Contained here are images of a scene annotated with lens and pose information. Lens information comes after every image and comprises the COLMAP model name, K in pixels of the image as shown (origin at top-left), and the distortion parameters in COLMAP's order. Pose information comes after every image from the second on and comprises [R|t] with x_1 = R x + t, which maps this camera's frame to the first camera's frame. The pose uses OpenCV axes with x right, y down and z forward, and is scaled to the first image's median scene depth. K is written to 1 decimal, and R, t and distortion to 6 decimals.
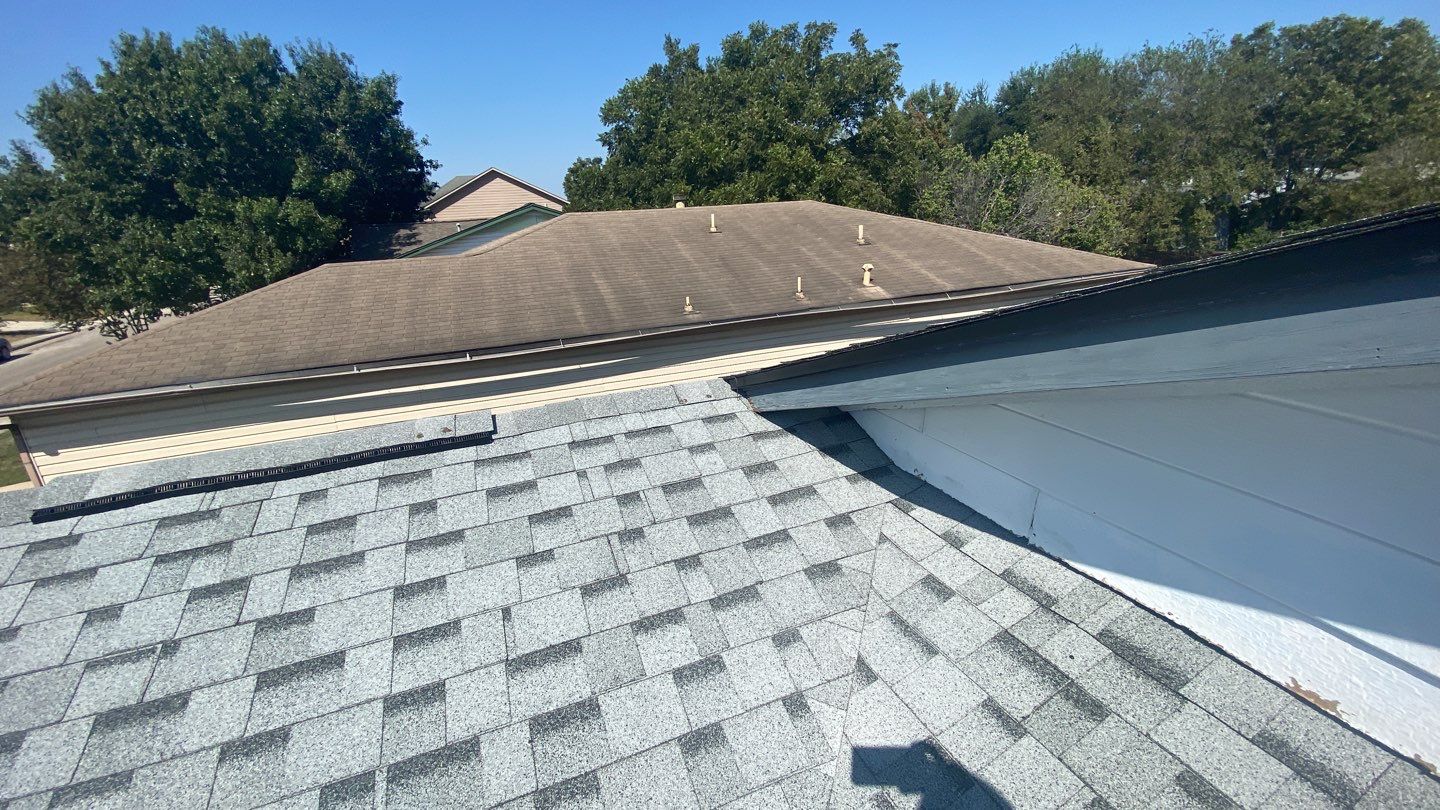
lens RADIAL K [[590.8, 0, 714.6], [0, 590.8, 396.3], [0, 0, 1]] dist [0.021596, -0.020388]
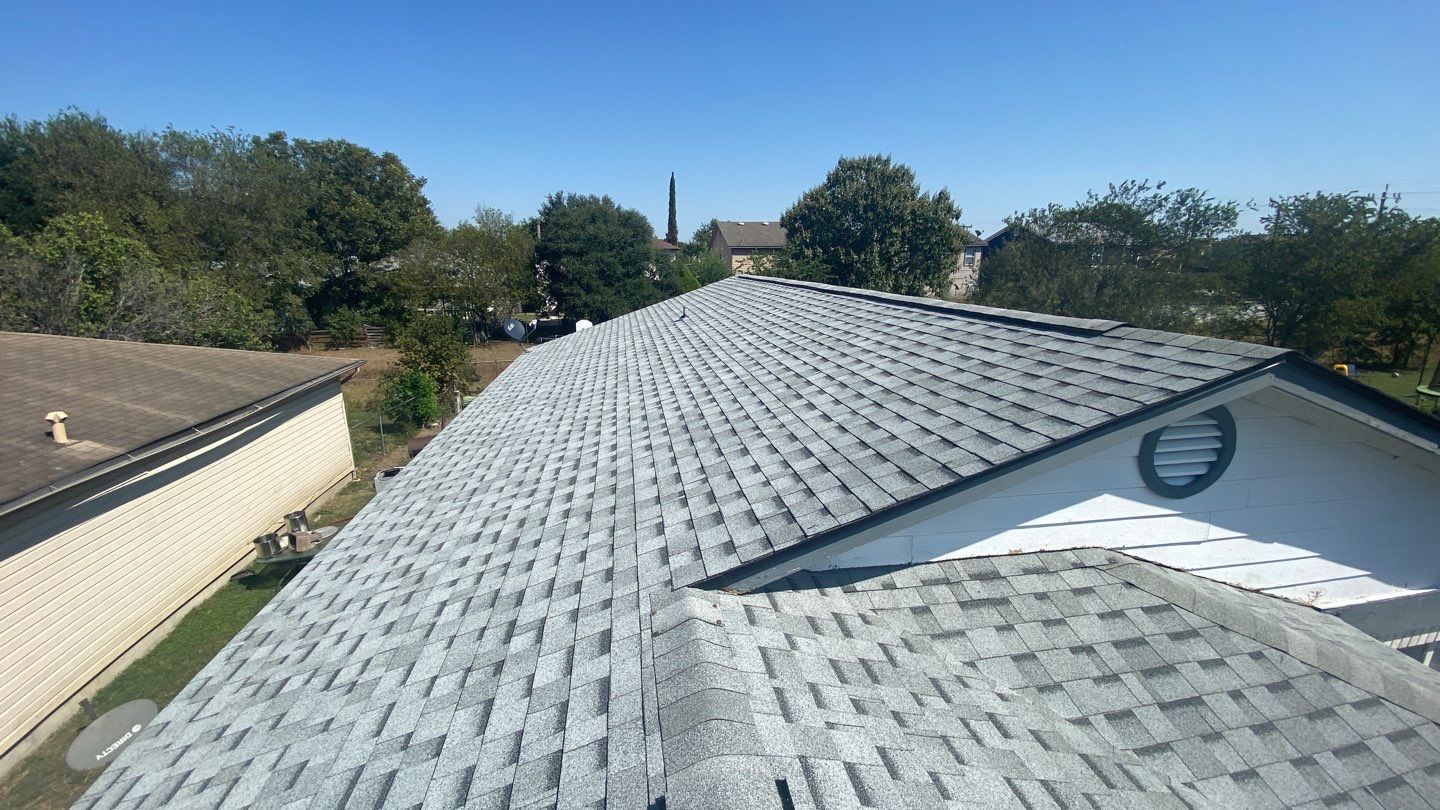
lens RADIAL K [[578.2, 0, 720.0], [0, 578.2, 405.0], [0, 0, 1]] dist [0.051073, -0.044650]
pose [[0.202857, -0.193013, 0.959998, -0.197424], [0.286637, 0.949142, 0.130261, -0.100225], [-0.936317, 0.248746, 0.247864, 0.143347]]
